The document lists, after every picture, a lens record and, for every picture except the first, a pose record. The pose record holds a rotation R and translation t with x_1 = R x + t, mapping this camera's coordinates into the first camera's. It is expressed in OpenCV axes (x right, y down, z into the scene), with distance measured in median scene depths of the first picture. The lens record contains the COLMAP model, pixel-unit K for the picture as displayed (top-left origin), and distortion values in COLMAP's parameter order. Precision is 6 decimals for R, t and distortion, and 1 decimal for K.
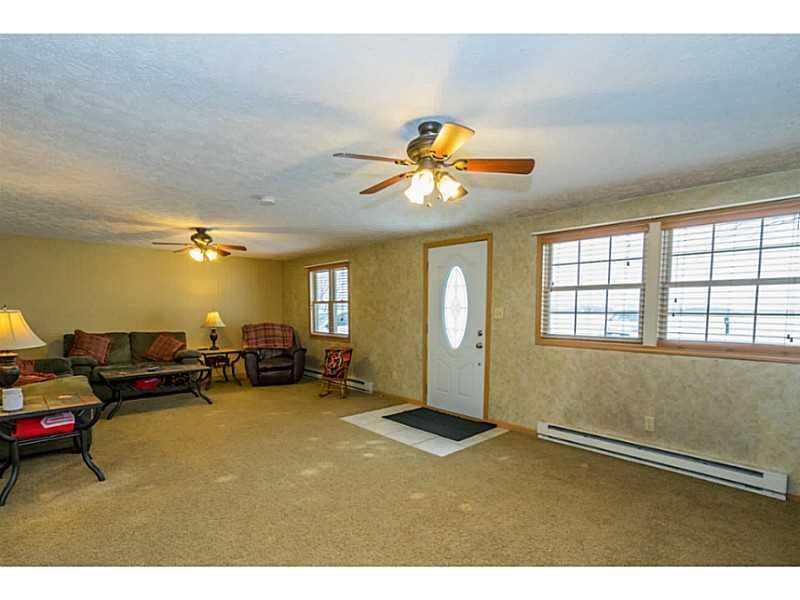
lens RADIAL K [[327.7, 0, 454.5], [0, 327.7, 323.5], [0, 0, 1]] dist [-0.004315, -0.000042]
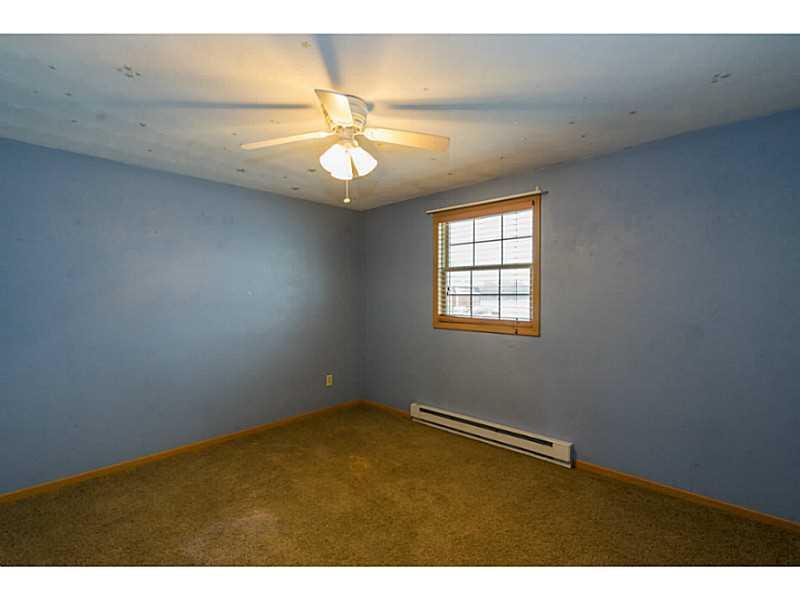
lens RADIAL K [[428.3, 0, 398.4], [0, 428.3, 293.2], [0, 0, 1]] dist [0.019644, 0.000325]
pose [[0.989801, -0.007302, -0.142272, 0.346259], [0.001747, 0.999233, -0.039126, 0.011945], [0.142449, 0.038479, 0.989054, -0.261395]]
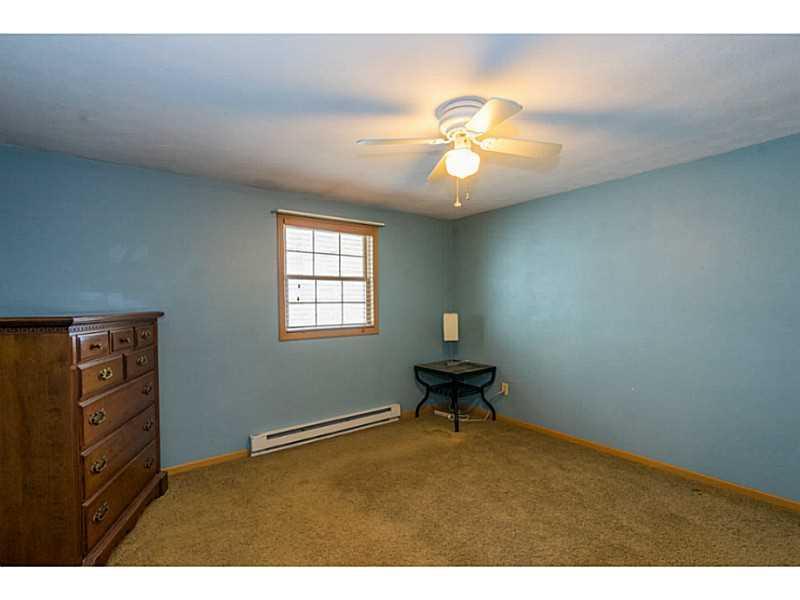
lens RADIAL K [[351.7, 0, 405.5], [0, 351.7, 302.4], [0, 0, 1]] dist [0.001338, -0.000172]
pose [[0.273494, -0.014910, 0.961758, -0.580526], [0.044919, 0.998987, 0.002714, -0.024744], [-0.960824, 0.042459, 0.273886, 0.459898]]
